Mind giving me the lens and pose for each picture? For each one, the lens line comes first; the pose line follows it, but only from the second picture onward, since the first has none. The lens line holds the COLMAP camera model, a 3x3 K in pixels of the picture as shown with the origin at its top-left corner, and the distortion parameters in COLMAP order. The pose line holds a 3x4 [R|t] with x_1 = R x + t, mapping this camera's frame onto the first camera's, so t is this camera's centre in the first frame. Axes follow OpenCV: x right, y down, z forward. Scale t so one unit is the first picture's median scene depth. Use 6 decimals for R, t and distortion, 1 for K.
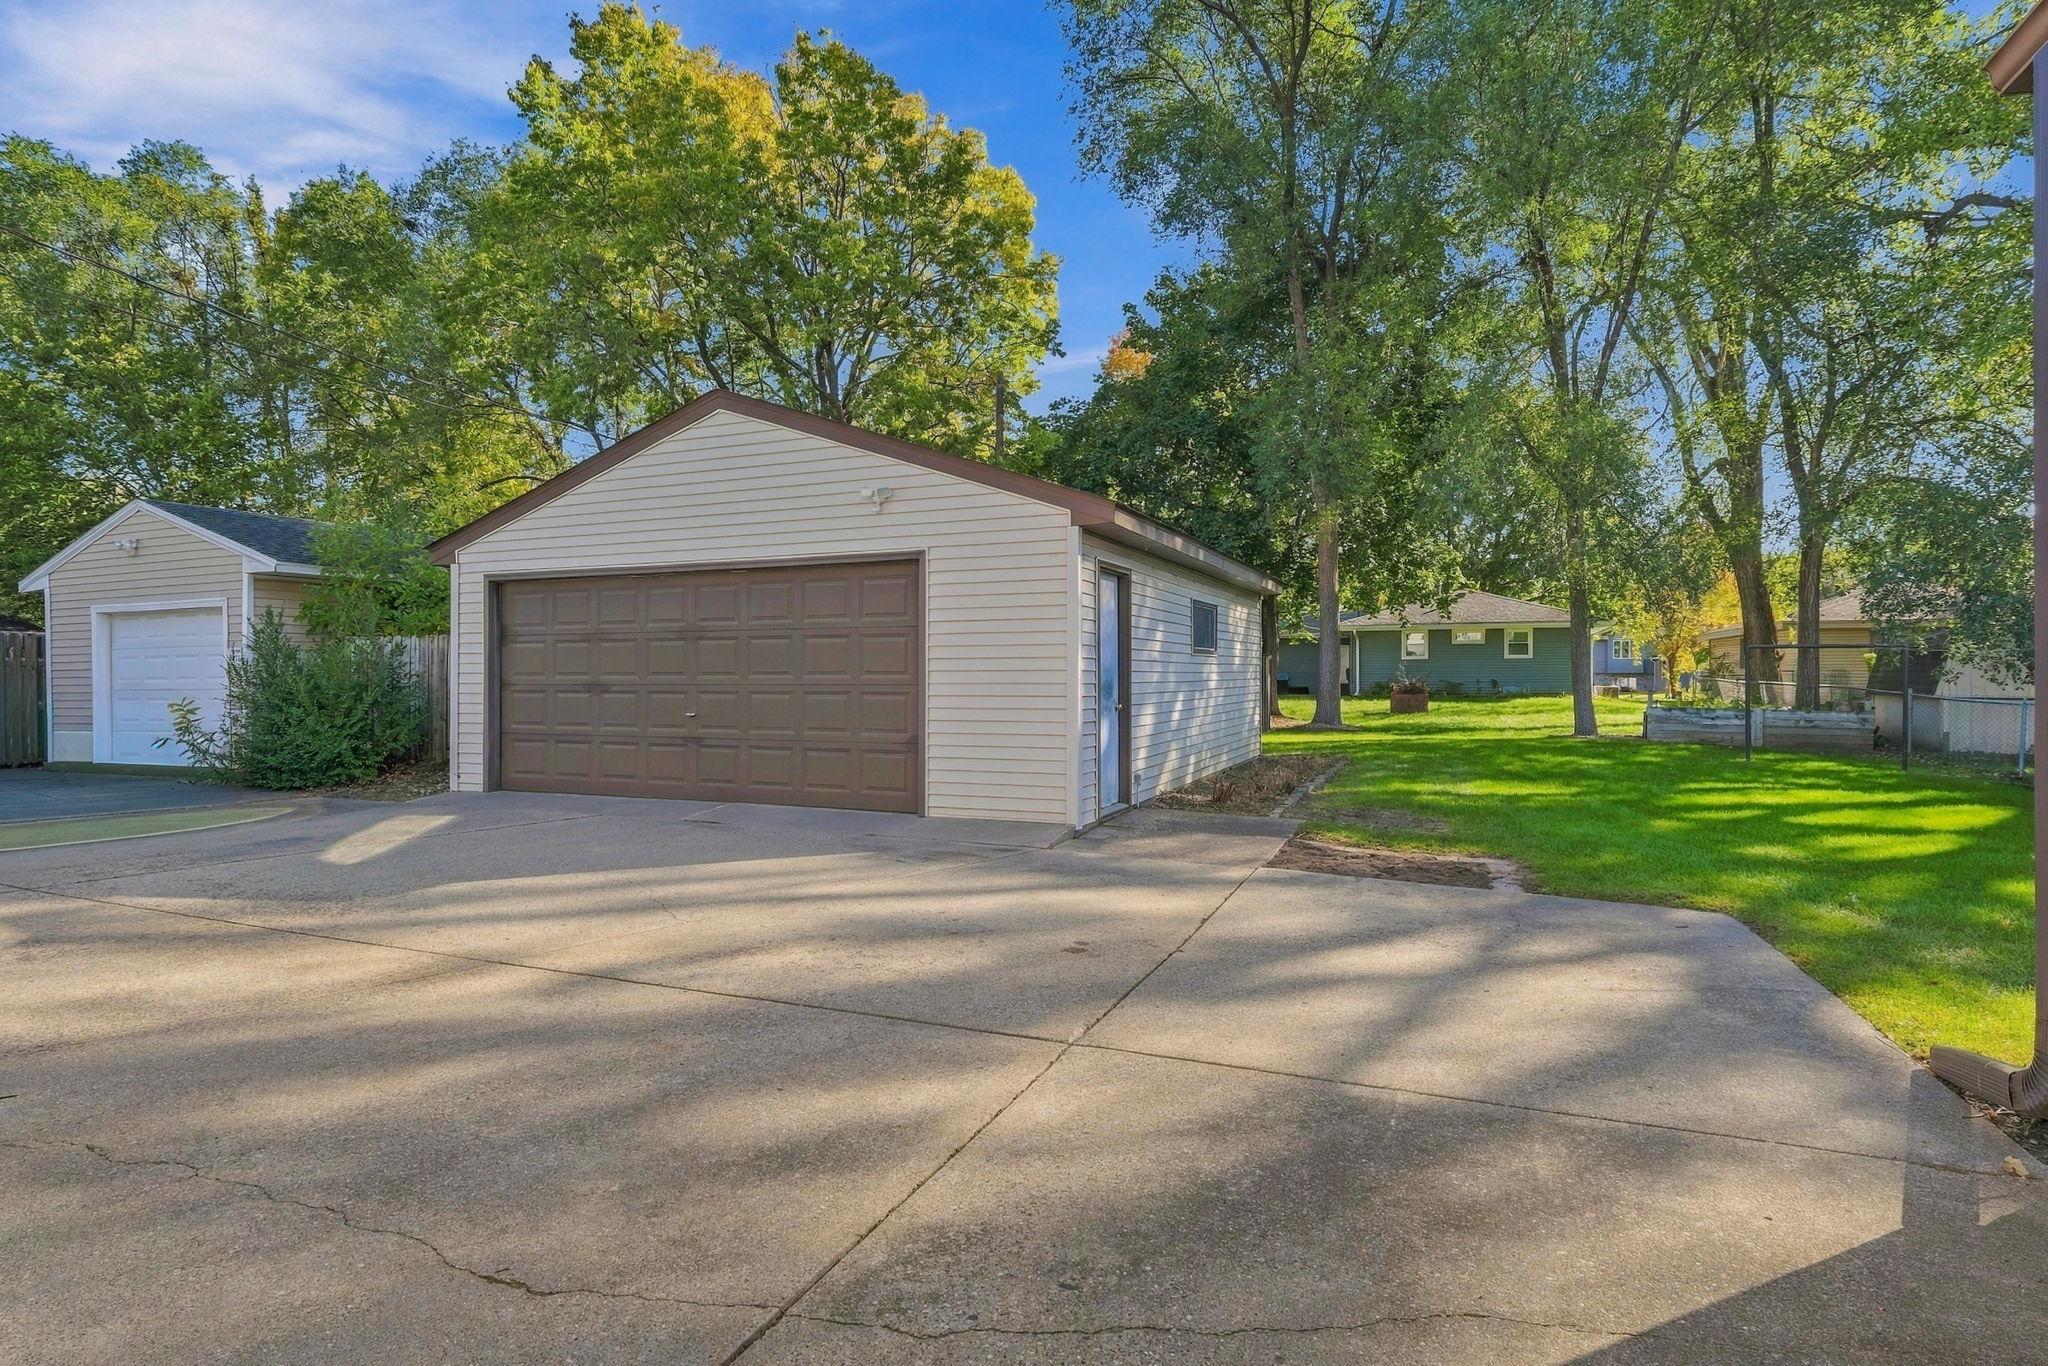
lens RADIAL K [[1075.7, 0, 1017.6], [0, 1075.7, 675.3], [0, 0, 1]] dist [0.000950, 0.001356]
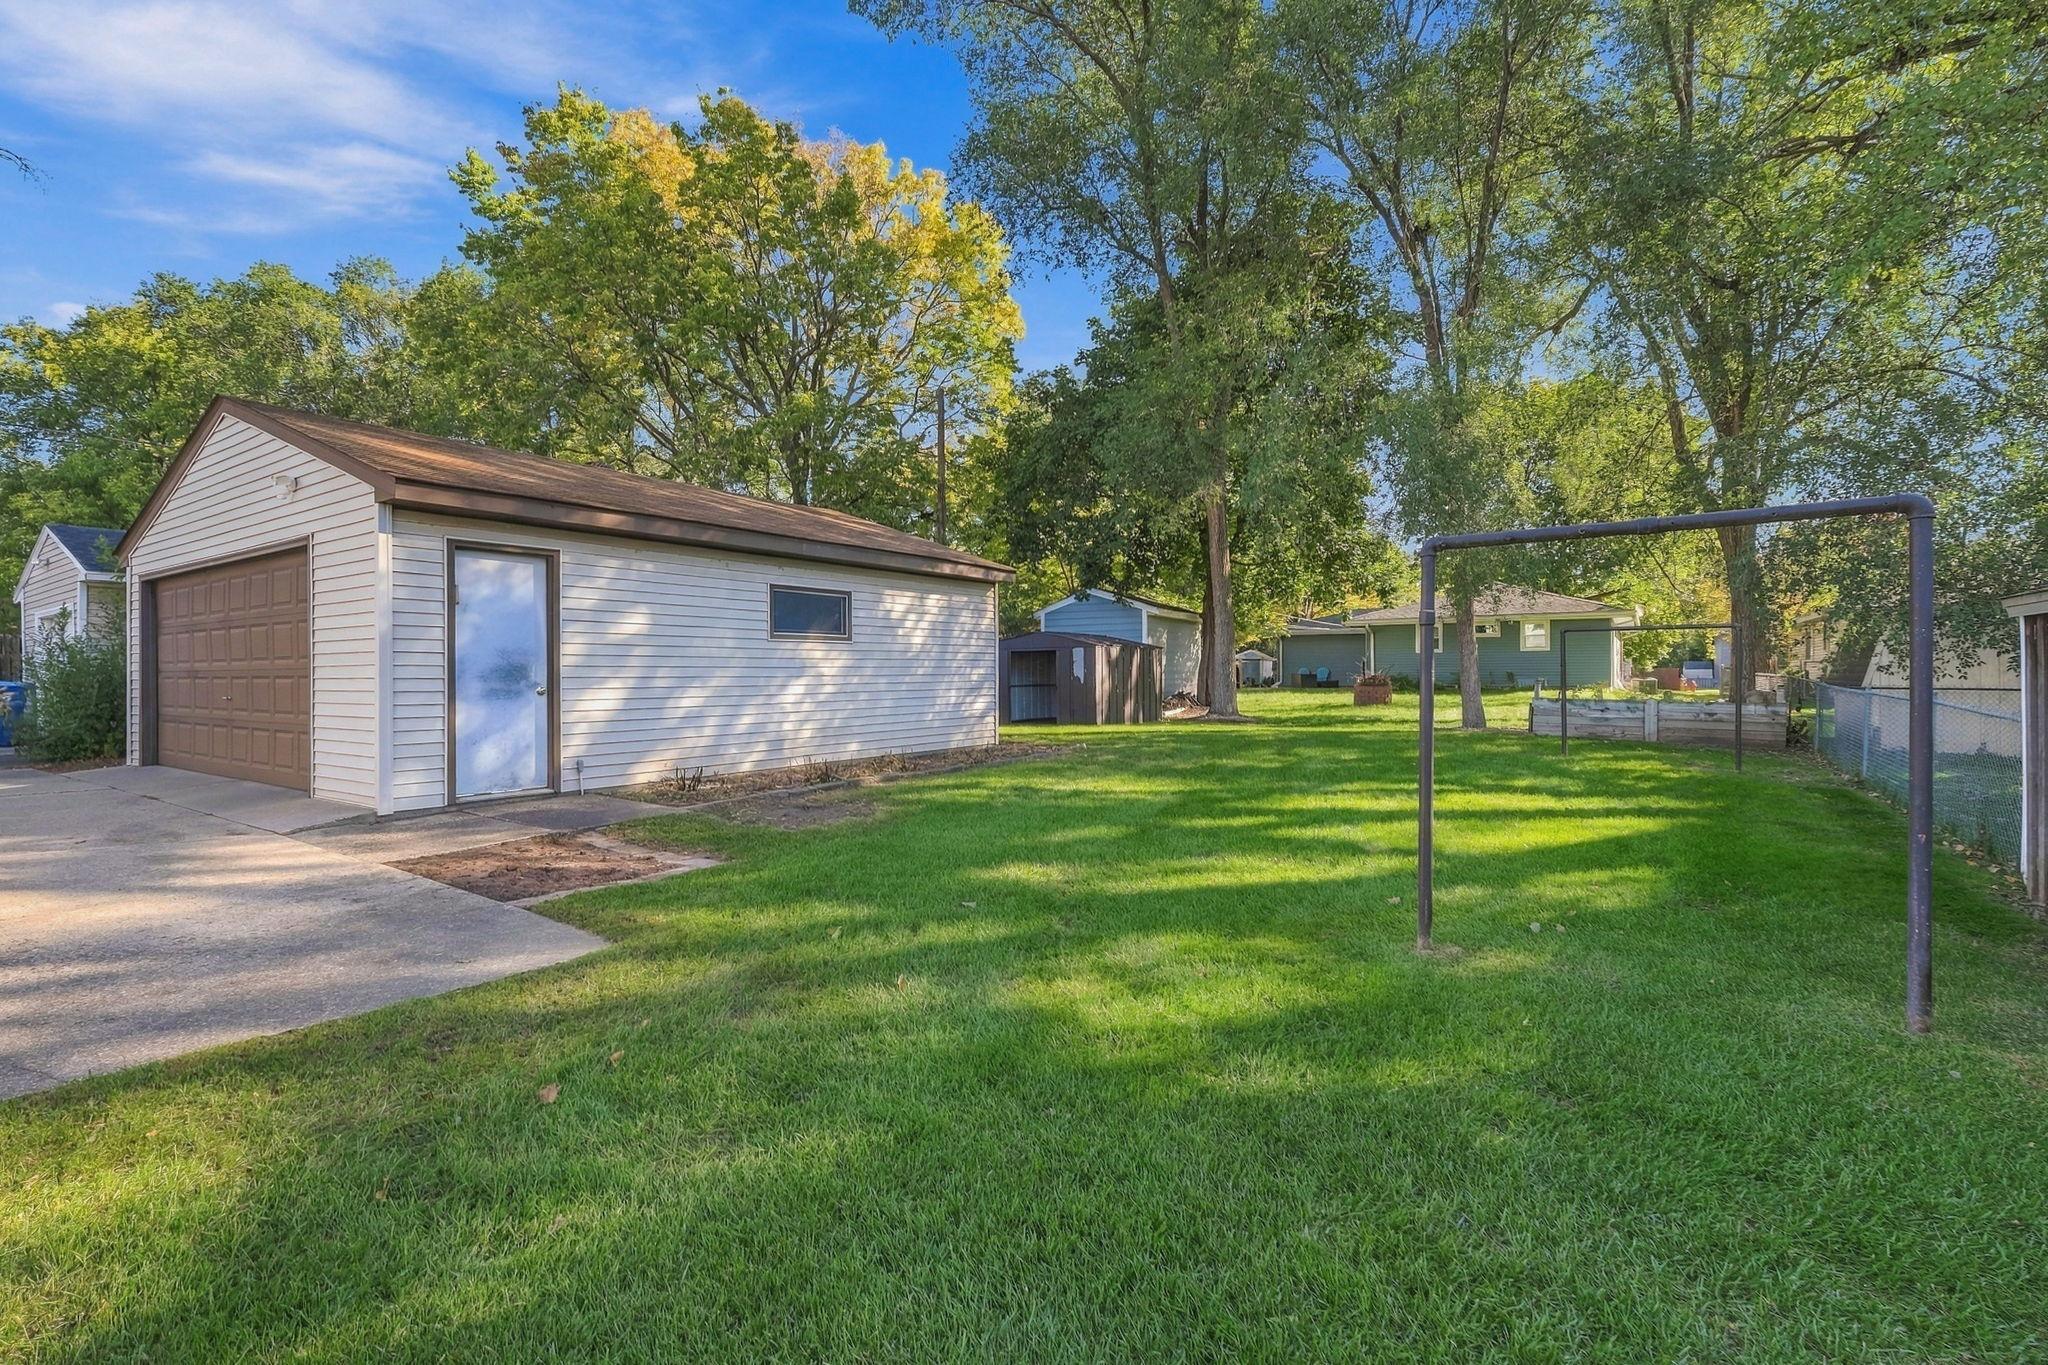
lens RADIAL K [[942.9, 0, 1002.1], [0, 942.9, 665.9], [0, 0, 1]] dist [0.001076, -0.001472]
pose [[0.978791, -0.004673, -0.204806, 0.295156], [0.003074, 0.999962, -0.008124, 0.006416], [0.204836, 0.007322, 0.978769, 0.106933]]
